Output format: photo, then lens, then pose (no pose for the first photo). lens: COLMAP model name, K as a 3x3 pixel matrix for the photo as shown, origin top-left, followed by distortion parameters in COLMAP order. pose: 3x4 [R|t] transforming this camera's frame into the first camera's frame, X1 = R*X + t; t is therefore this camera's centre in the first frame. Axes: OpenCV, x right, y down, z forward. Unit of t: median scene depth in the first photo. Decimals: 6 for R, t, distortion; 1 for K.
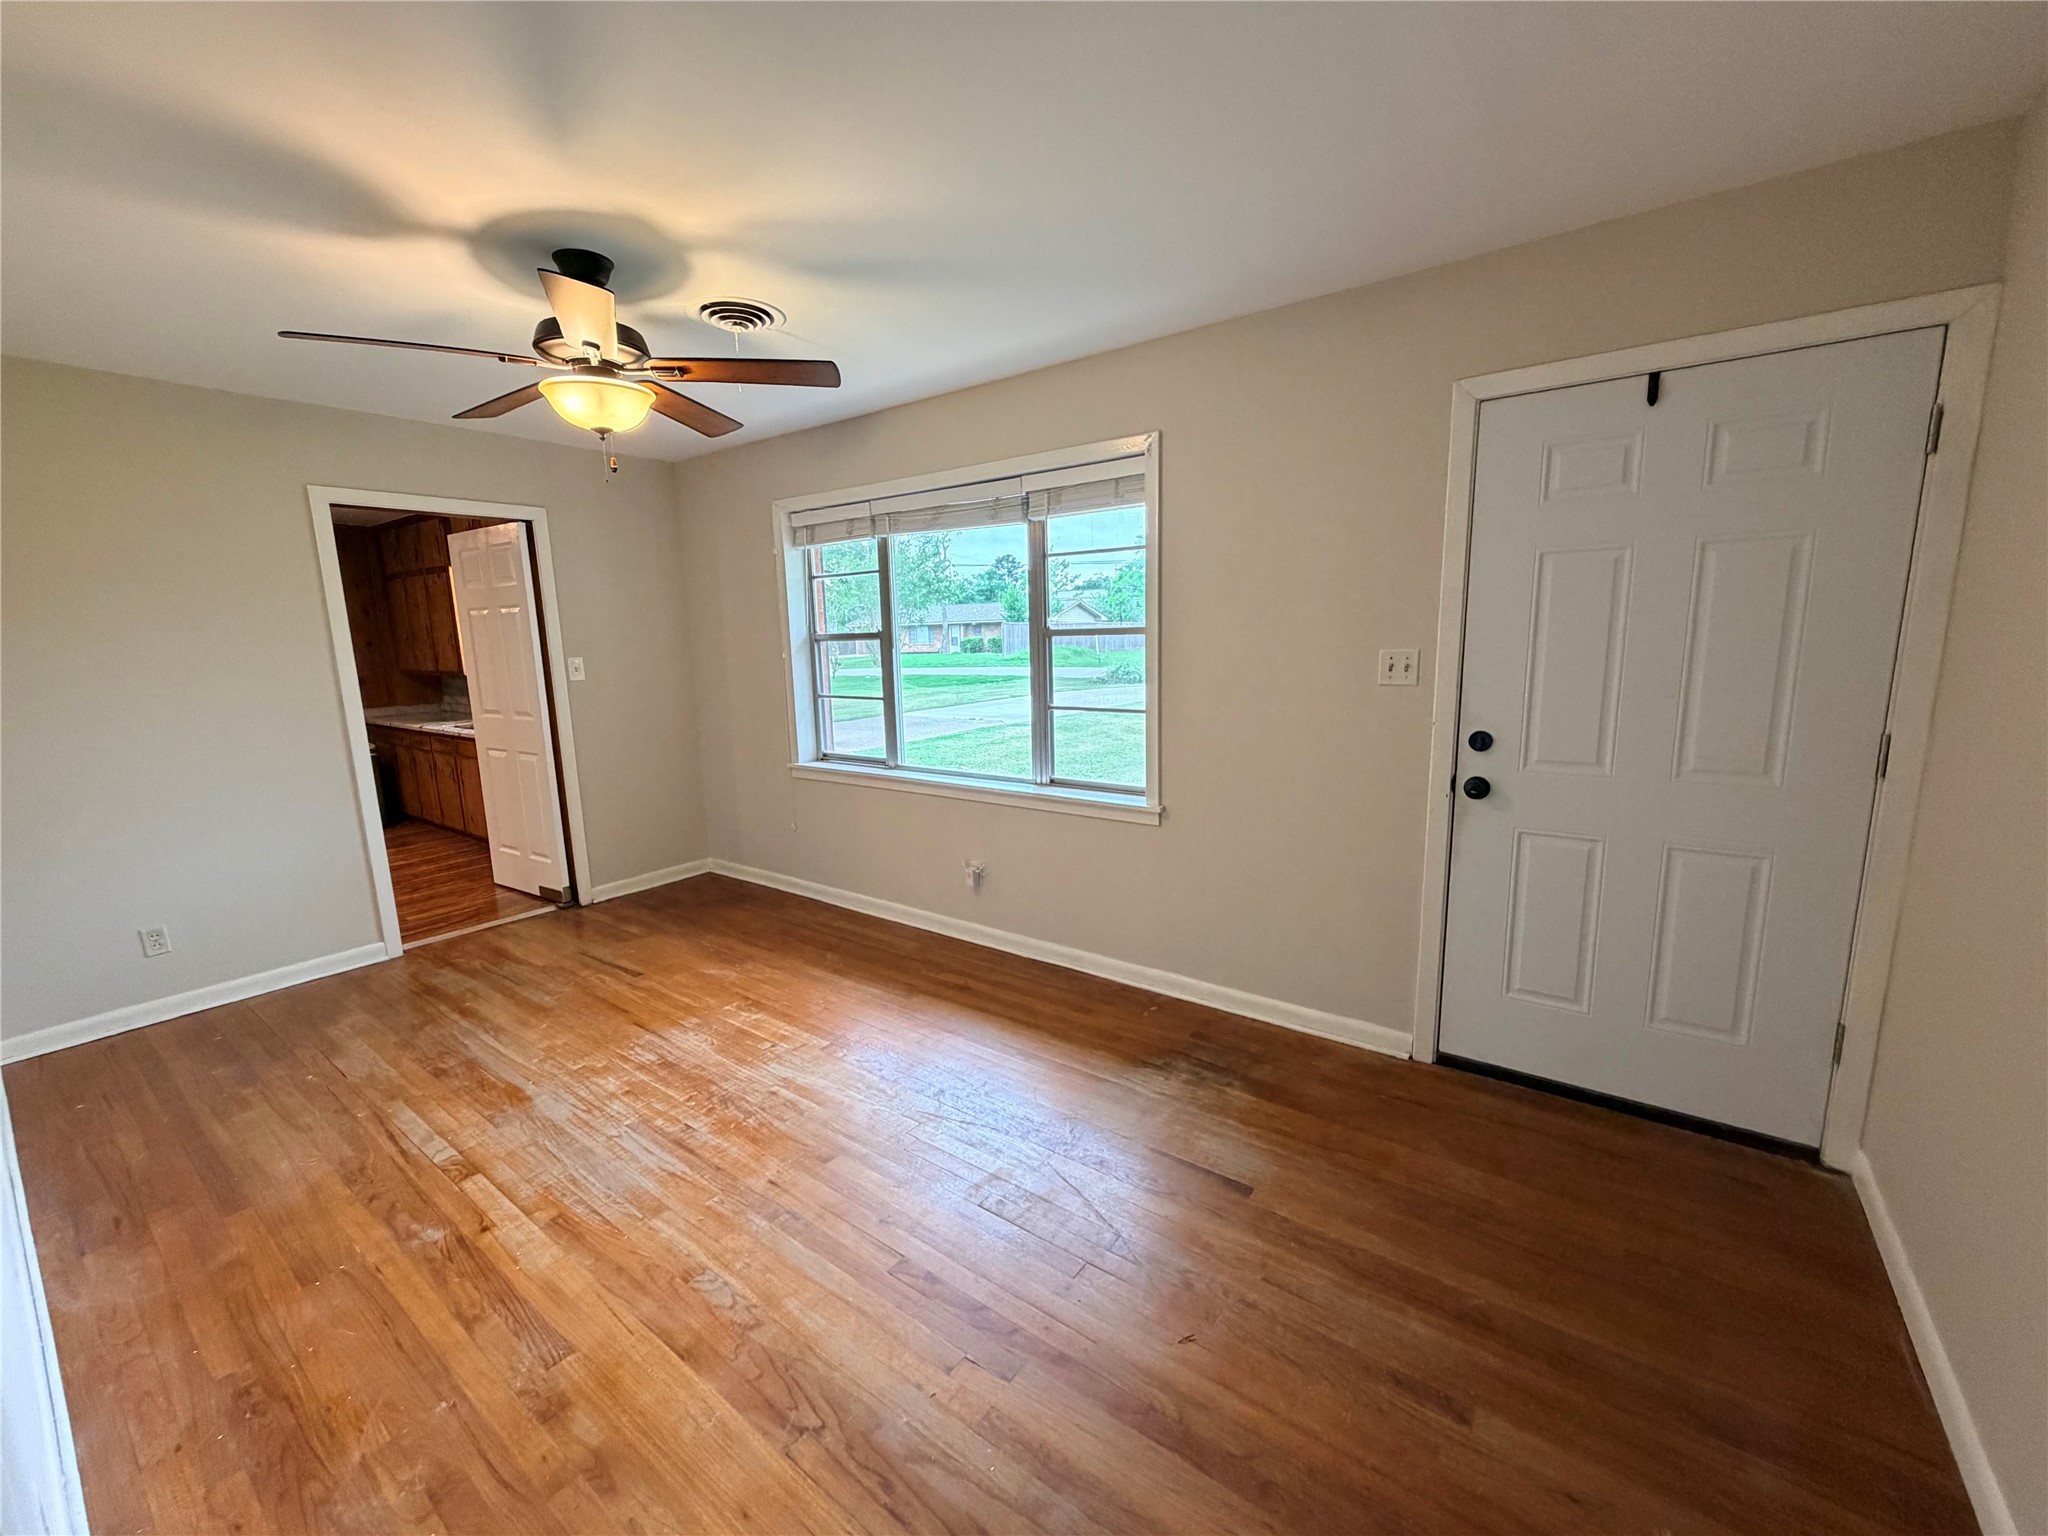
lens RADIAL K [[815.5, 0, 1014.2], [0, 815.5, 769.7], [0, 0, 1]] dist [-0.001981, -0.000452]
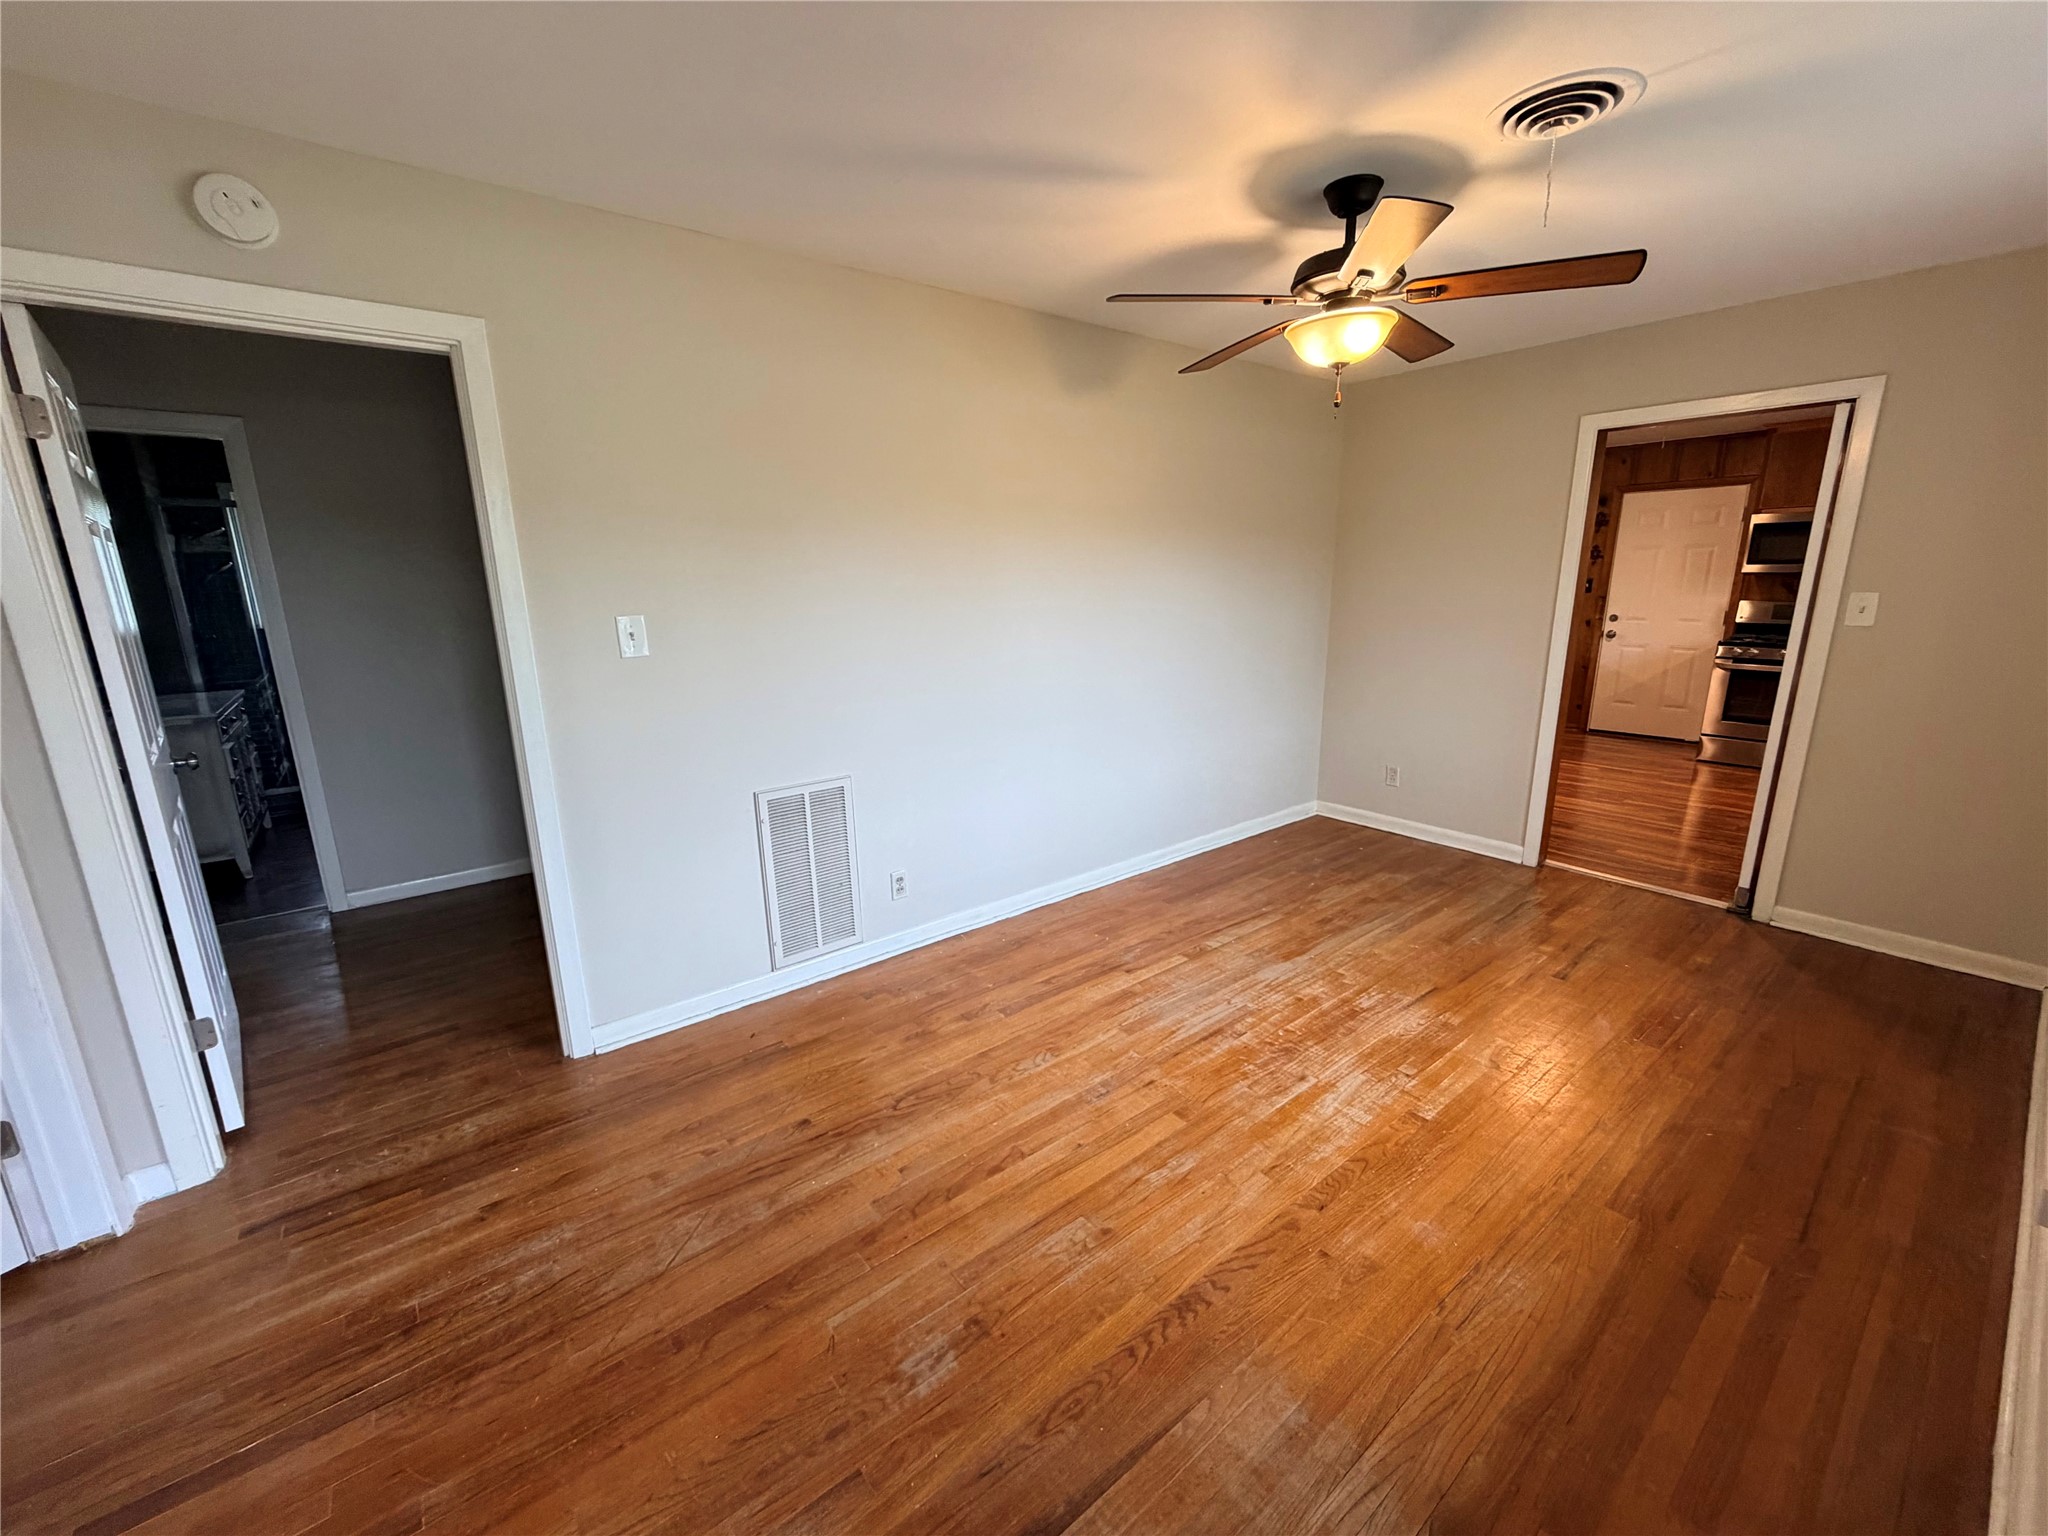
lens RADIAL K [[815.5, 0, 1021.9], [0, 815.5, 773.0], [0, 0, 1]] dist [-0.001981, -0.000452]
pose [[-0.251516, 0.258066, -0.932814, 0.521985], [-0.142677, 0.943381, 0.299459, -0.152978], [0.957279, 0.208409, -0.200455, 0.751842]]
